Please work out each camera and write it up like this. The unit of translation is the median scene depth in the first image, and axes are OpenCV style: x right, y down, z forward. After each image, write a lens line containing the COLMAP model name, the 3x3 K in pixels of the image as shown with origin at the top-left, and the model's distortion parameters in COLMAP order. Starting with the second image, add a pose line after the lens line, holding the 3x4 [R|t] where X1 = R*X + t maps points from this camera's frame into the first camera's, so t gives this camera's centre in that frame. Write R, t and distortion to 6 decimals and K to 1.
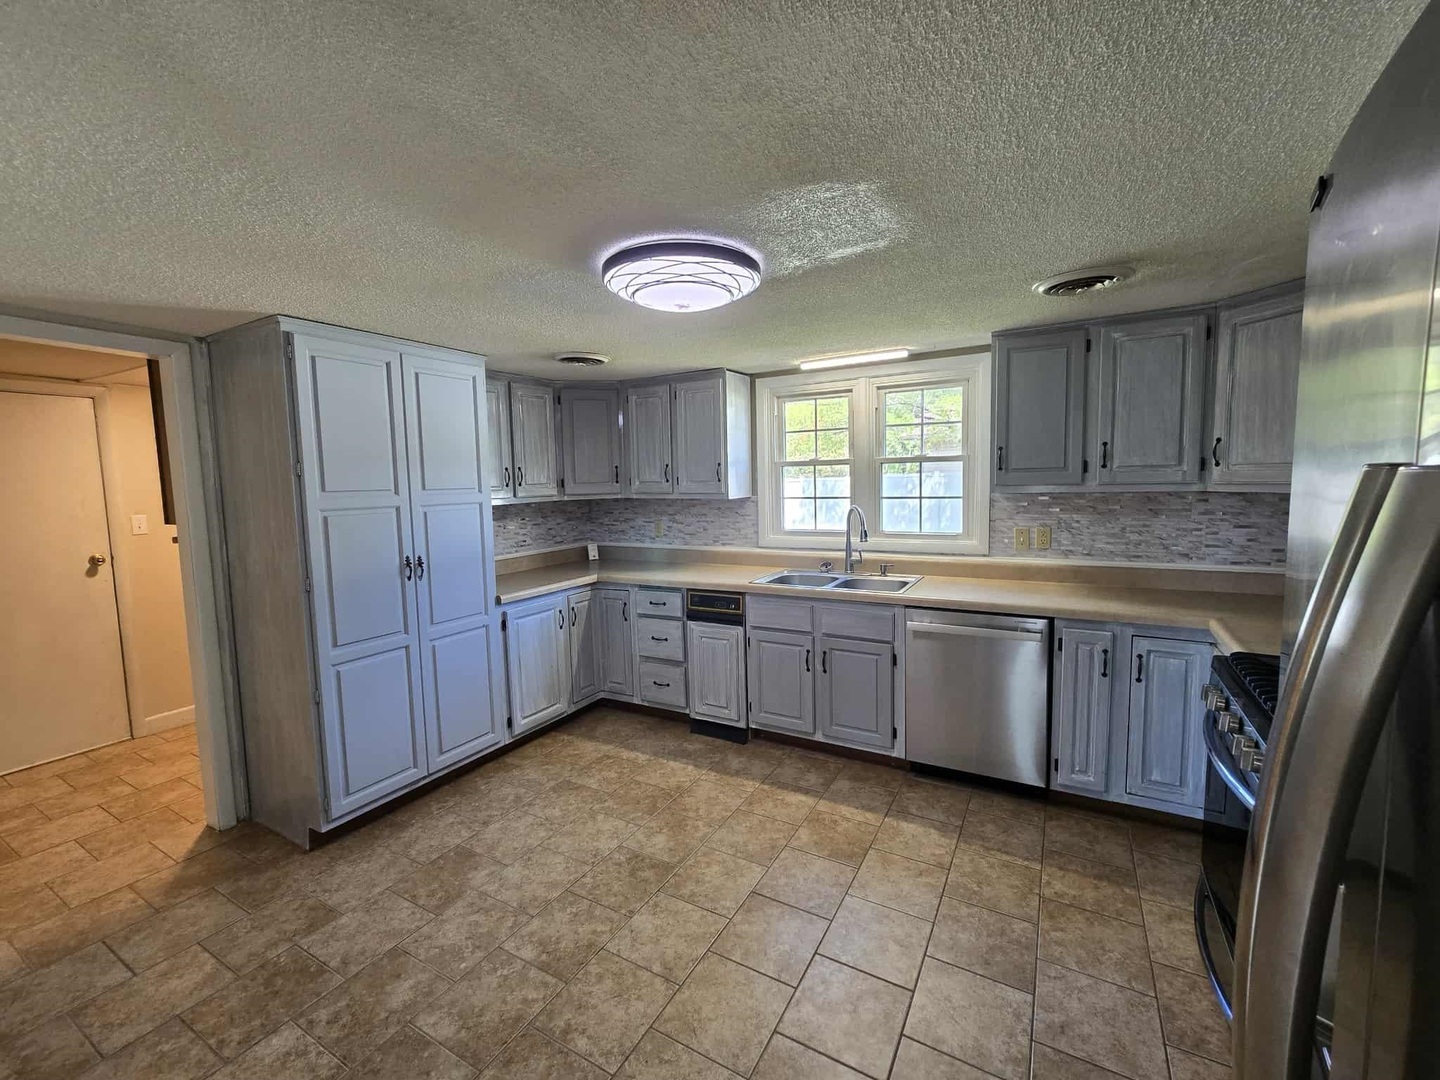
lens RADIAL K [[592.1, 0, 729.5], [0, 592.1, 535.9], [0, 0, 1]] dist [-0.000273, 0.000210]
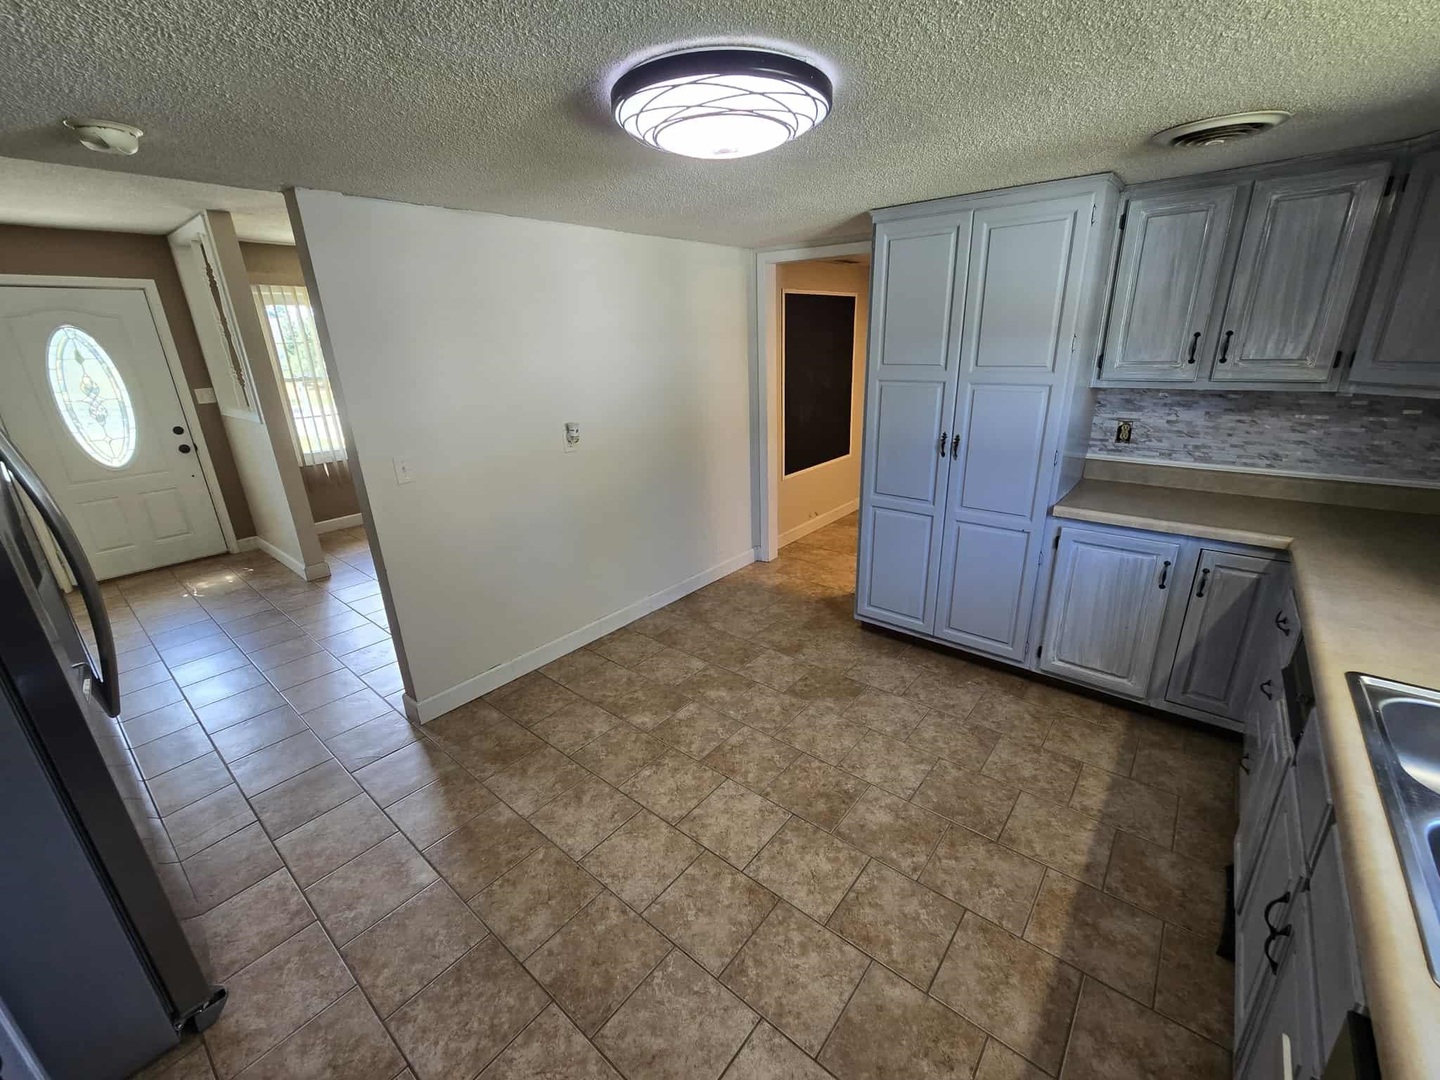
lens RADIAL K [[592.1, 0, 729.5], [0, 592.1, 535.9], [0, 0, 1]] dist [-0.000273, 0.000210]
pose [[-0.166491, 0.343377, -0.924323, 0.520793], [-0.060546, 0.932078, 0.357163, -0.141576], [0.984182, 0.115428, -0.134392, 0.784327]]
